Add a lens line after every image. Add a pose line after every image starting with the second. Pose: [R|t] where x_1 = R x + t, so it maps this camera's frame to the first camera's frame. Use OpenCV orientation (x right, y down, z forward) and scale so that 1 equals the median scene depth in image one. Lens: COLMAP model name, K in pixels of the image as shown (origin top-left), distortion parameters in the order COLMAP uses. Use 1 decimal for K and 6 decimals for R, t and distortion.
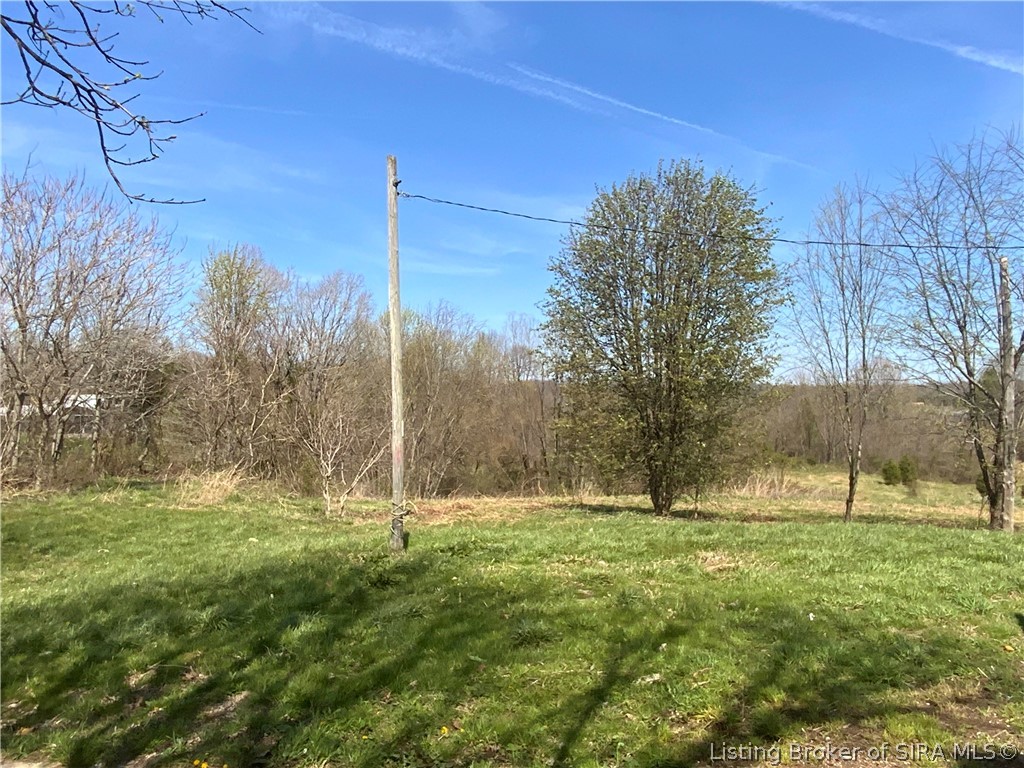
lens RADIAL K [[800.9, 0, 511.1], [0, 800.9, 381.9], [0, 0, 1]] dist [0.053061, -0.020460]
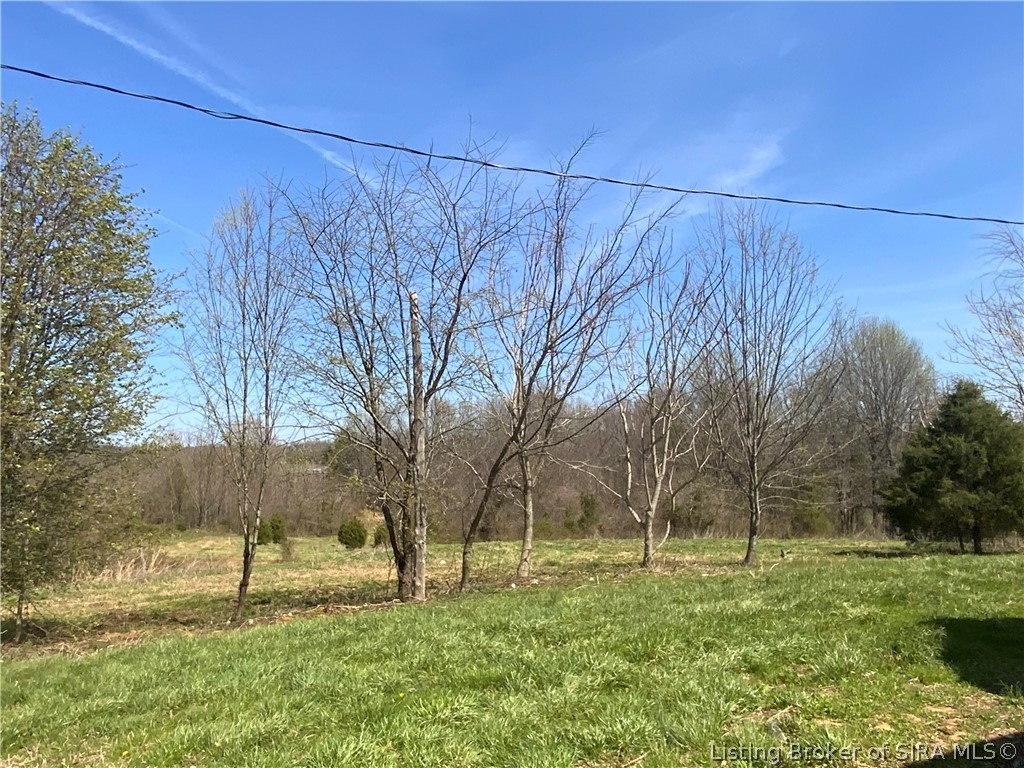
lens RADIAL K [[800.9, 0, 513.1], [0, 800.9, 384.2], [0, 0, 1]] dist [0.053061, -0.020460]
pose [[0.734507, 0.038078, 0.677532, 0.035411], [0.011640, 0.997571, -0.068684, 0.005367], [-0.678501, 0.058335, 0.732279, 0.116637]]
